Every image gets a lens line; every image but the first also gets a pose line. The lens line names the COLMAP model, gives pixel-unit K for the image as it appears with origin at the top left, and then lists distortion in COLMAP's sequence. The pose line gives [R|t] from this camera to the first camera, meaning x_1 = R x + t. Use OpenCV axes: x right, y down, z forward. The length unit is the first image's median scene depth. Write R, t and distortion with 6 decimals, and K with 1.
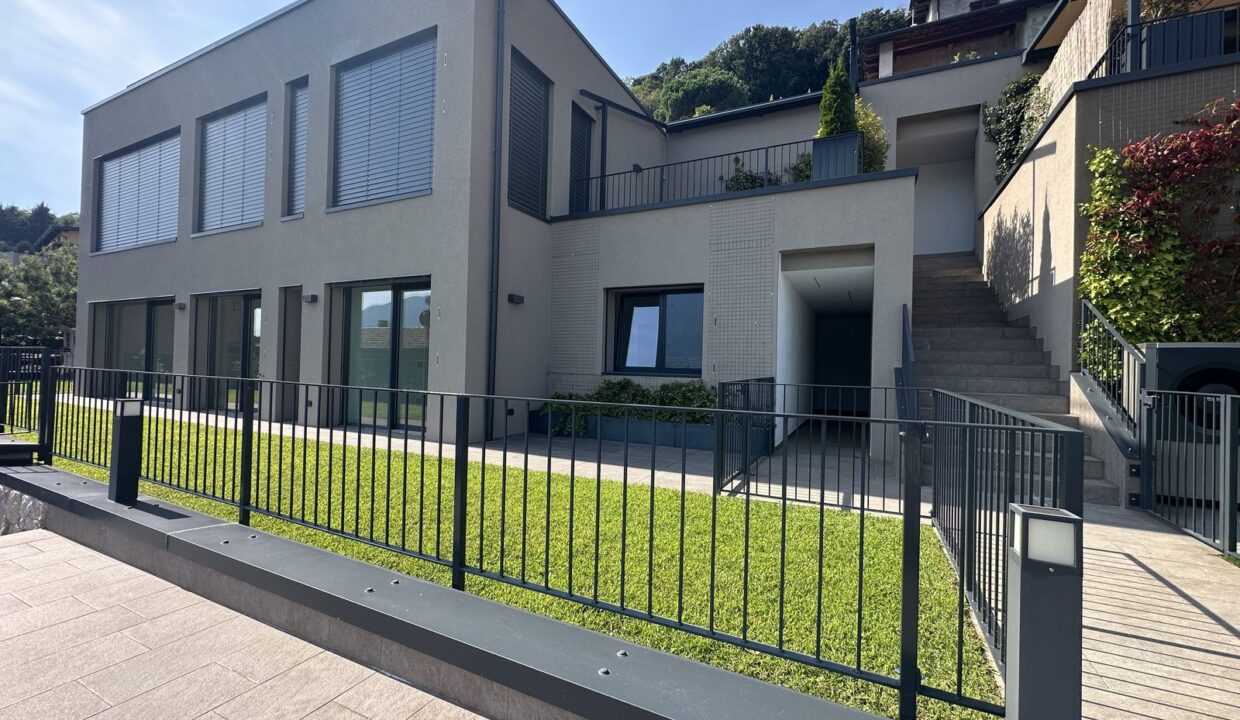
lens RADIAL K [[476.9, 0, 620.0], [0, 476.9, 360.0], [0, 0, 1]] dist [-0.001289, -0.000172]
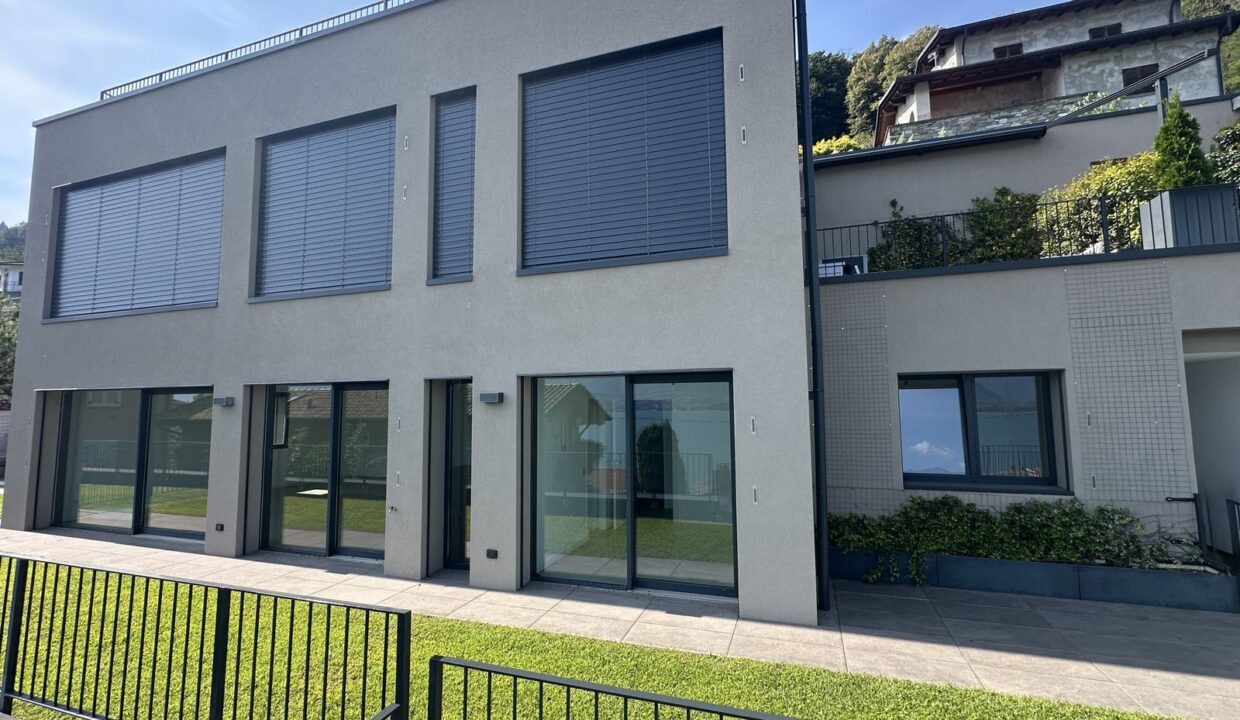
lens RADIAL K [[523.9, 0, 620.0], [0, 523.9, 360.0], [0, 0, 1]] dist [0.002965, 0.000064]
pose [[0.992666, -0.011474, 0.120346, -0.349025], [0.021611, 0.996293, -0.083265, -0.073022], [-0.118945, 0.085255, 0.989234, 0.156723]]
